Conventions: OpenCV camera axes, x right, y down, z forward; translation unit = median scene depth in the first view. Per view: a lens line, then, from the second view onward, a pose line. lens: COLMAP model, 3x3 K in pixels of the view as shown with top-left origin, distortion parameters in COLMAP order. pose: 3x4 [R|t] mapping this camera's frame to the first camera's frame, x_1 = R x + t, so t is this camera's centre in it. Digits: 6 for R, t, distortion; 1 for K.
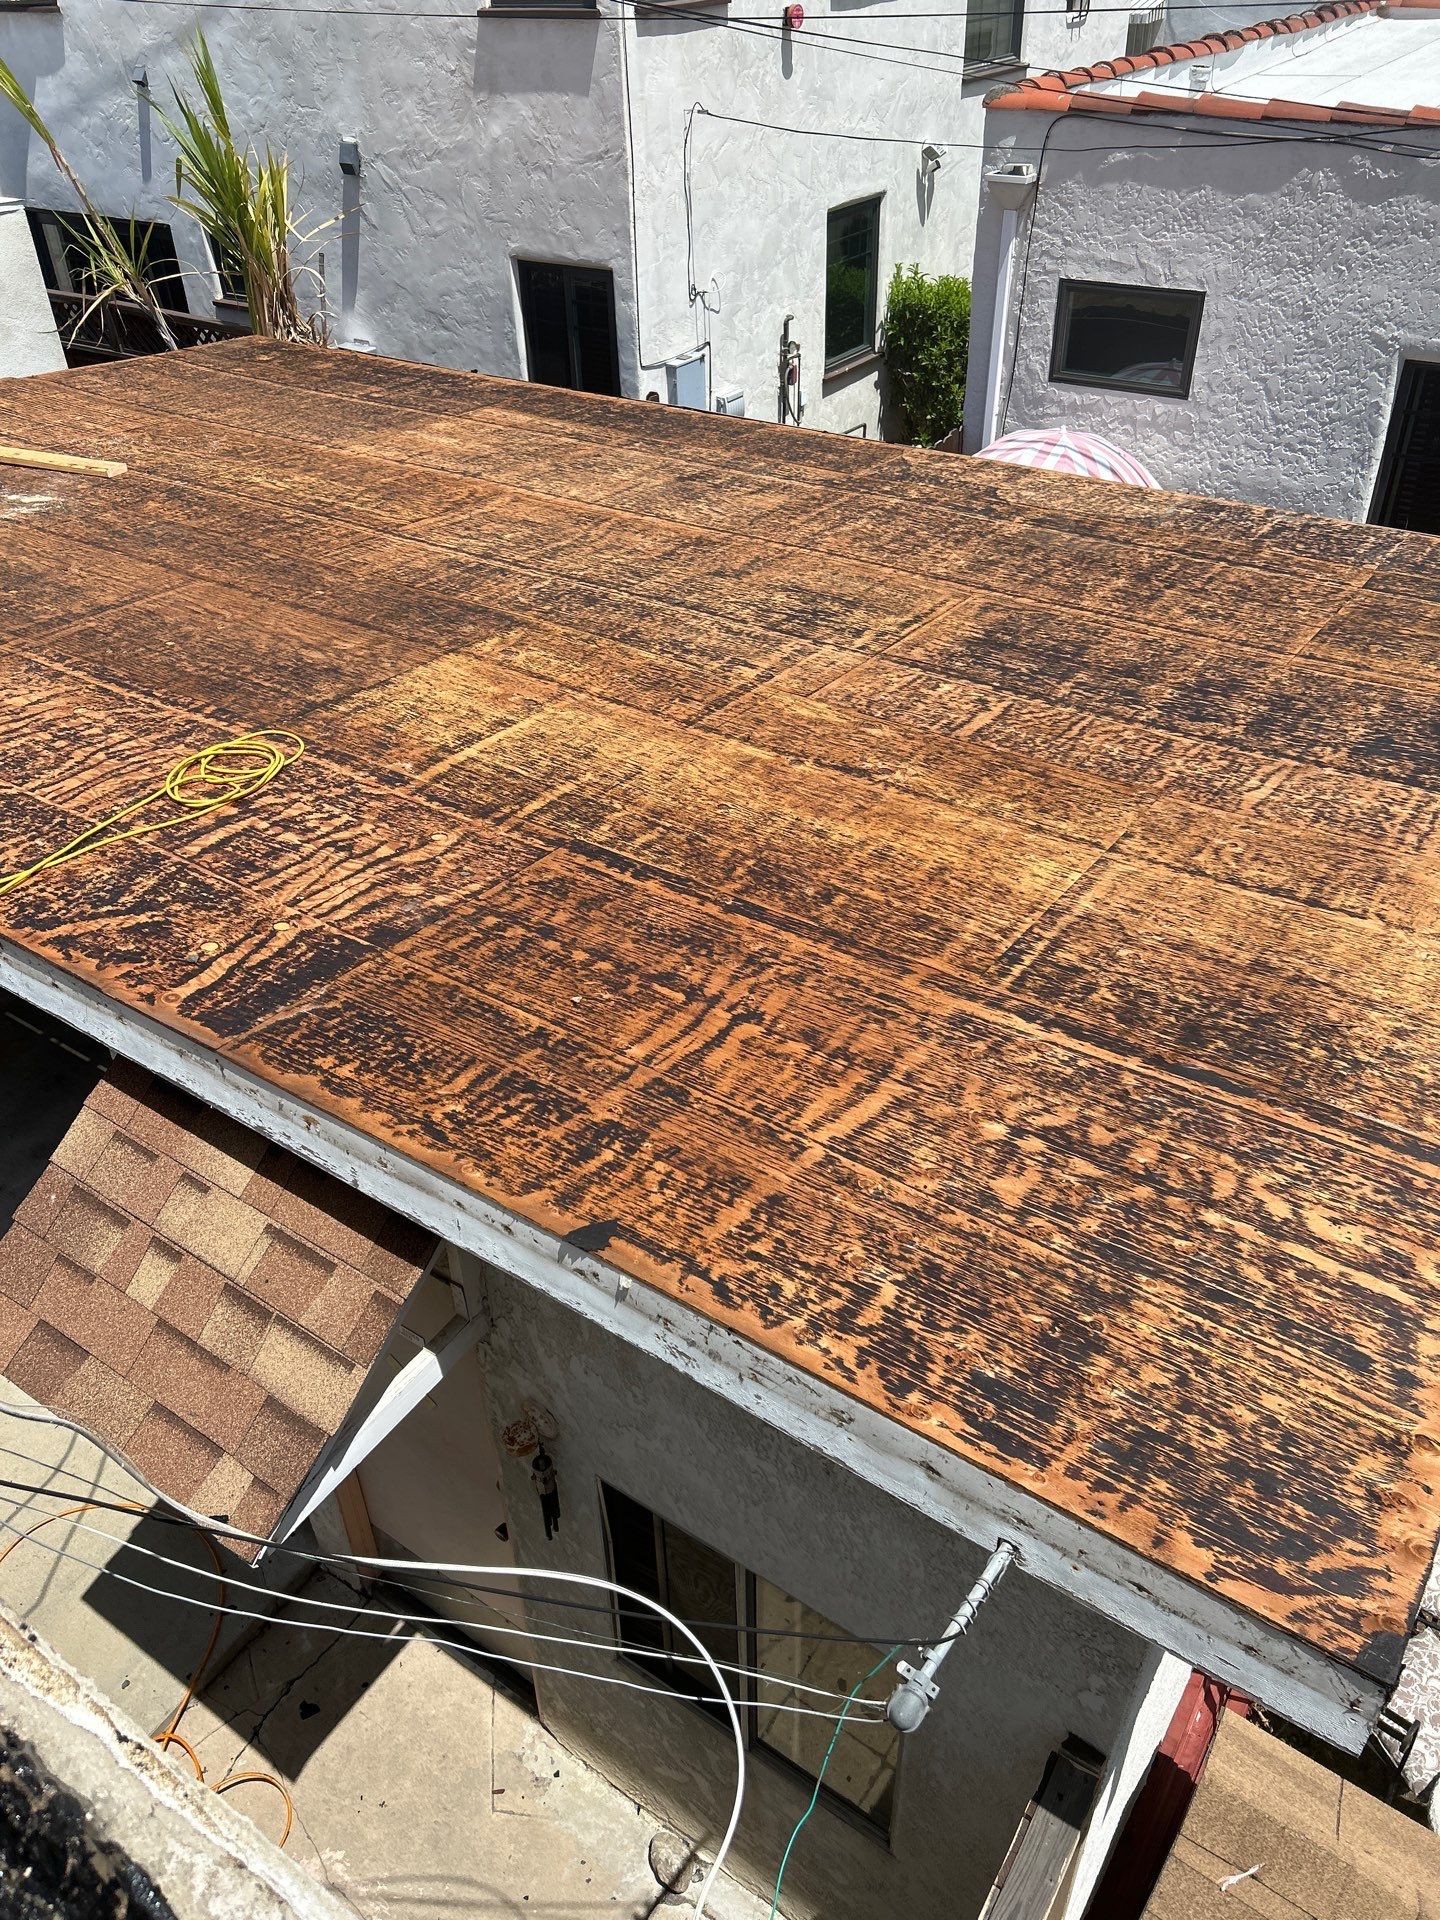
lens RADIAL K [[1478.4, 0, 720.0], [0, 1478.4, 960.0], [0, 0, 1]] dist [0.007929, 0.006112]
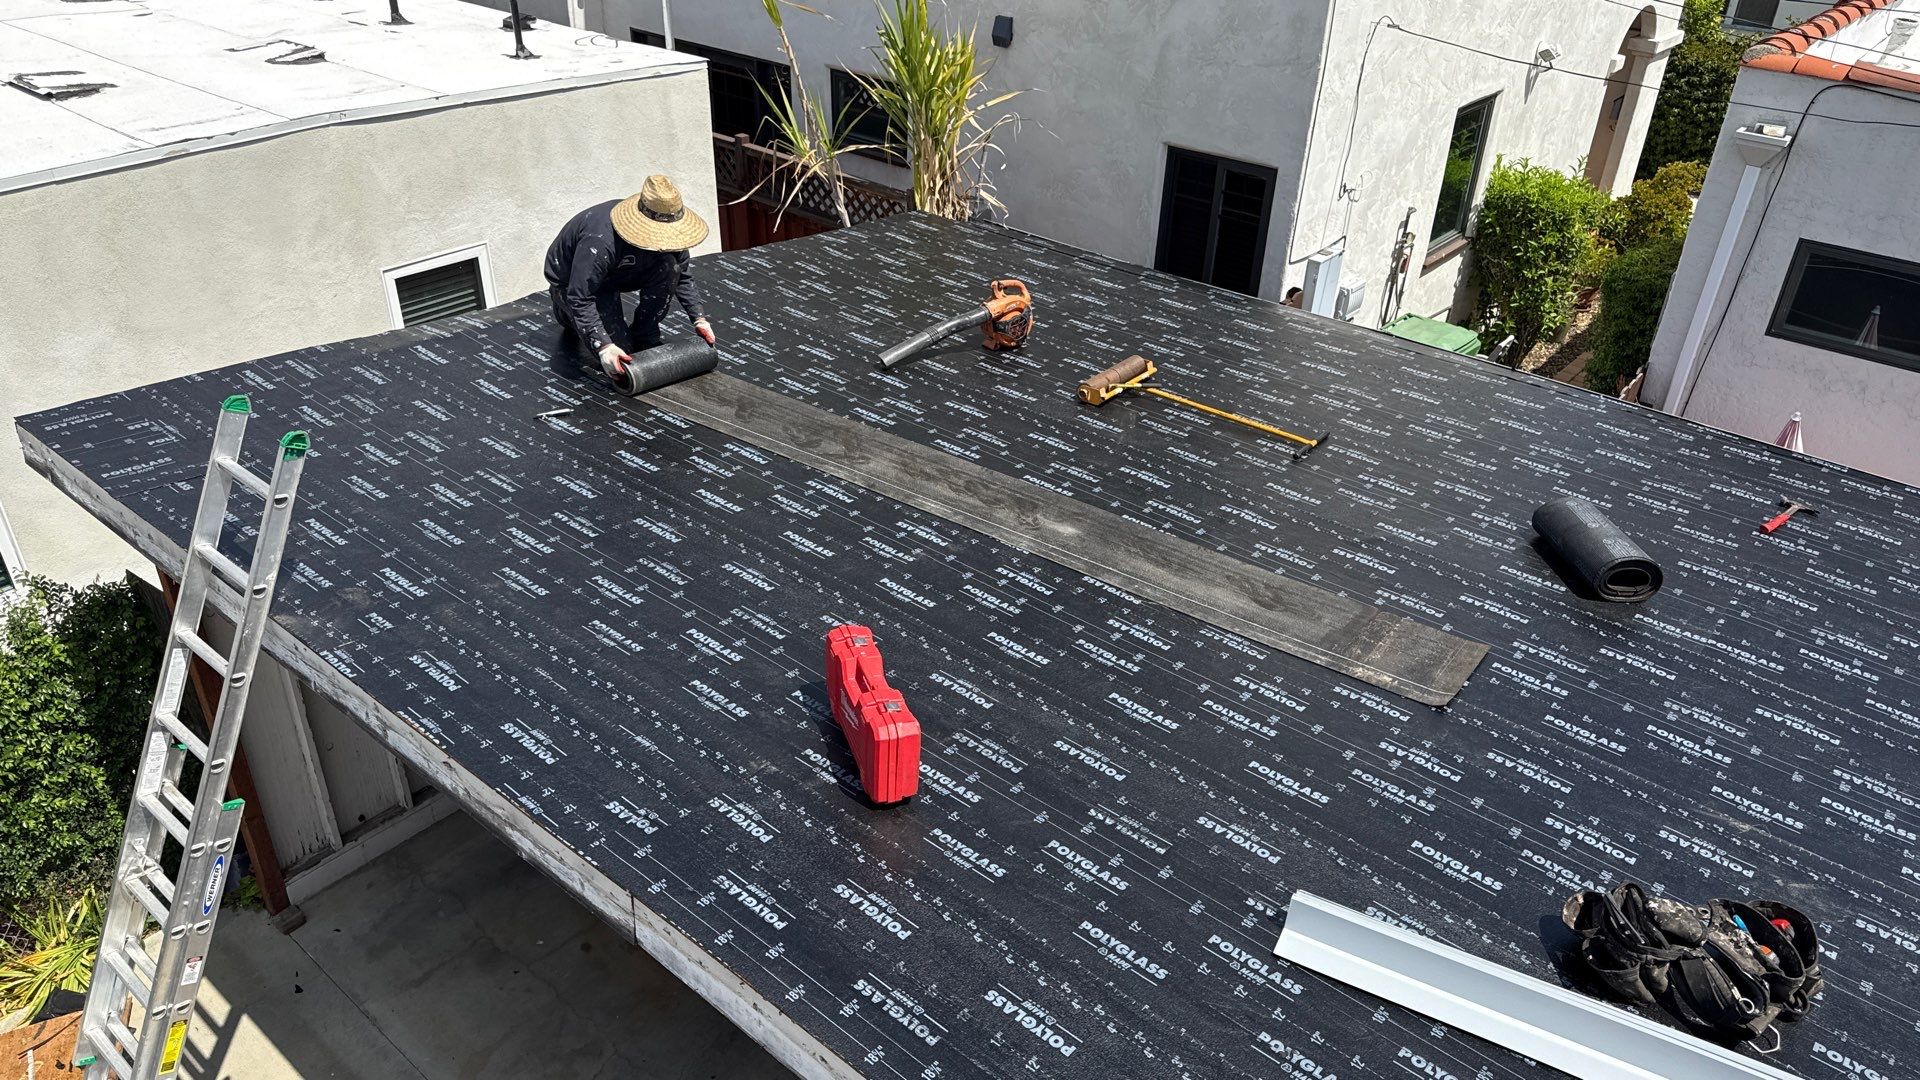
lens RADIAL K [[1378.2, 0, 960.0], [0, 1378.2, 540.0], [0, 0, 1]] dist [0.060970, -0.085085]
pose [[0.994304, 0.095524, -0.047263, -0.214430], [-0.099208, 0.991602, -0.082960, -0.120482], [0.038941, 0.087177, 0.995431, 0.090108]]
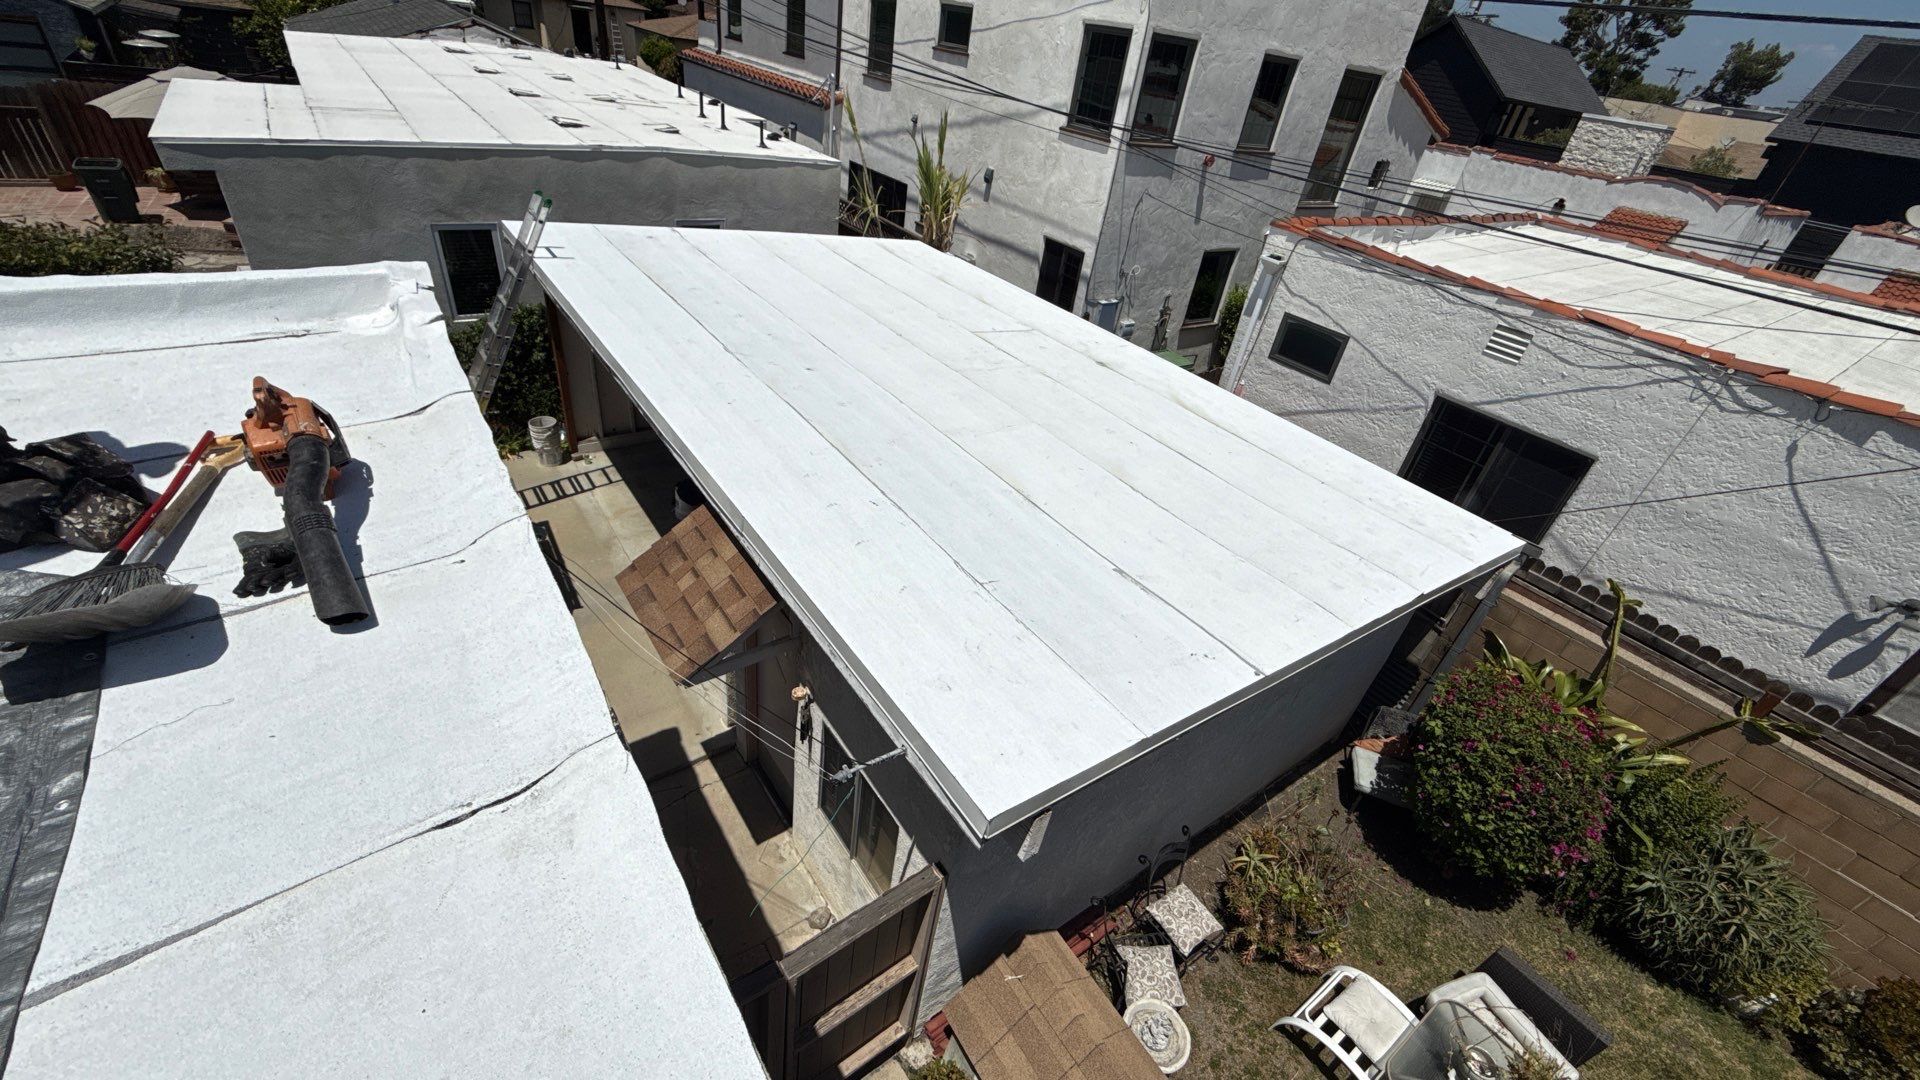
lens RADIAL K [[777.5, 0, 969.0], [0, 777.5, 544.5], [0, 0, 1]] dist [-0.002233, -0.000320]
pose [[0.934569, 0.309636, -0.175233, 0.093745], [-0.318835, 0.947445, -0.026307, 0.010006], [0.157878, 0.080456, 0.984176, -0.084115]]
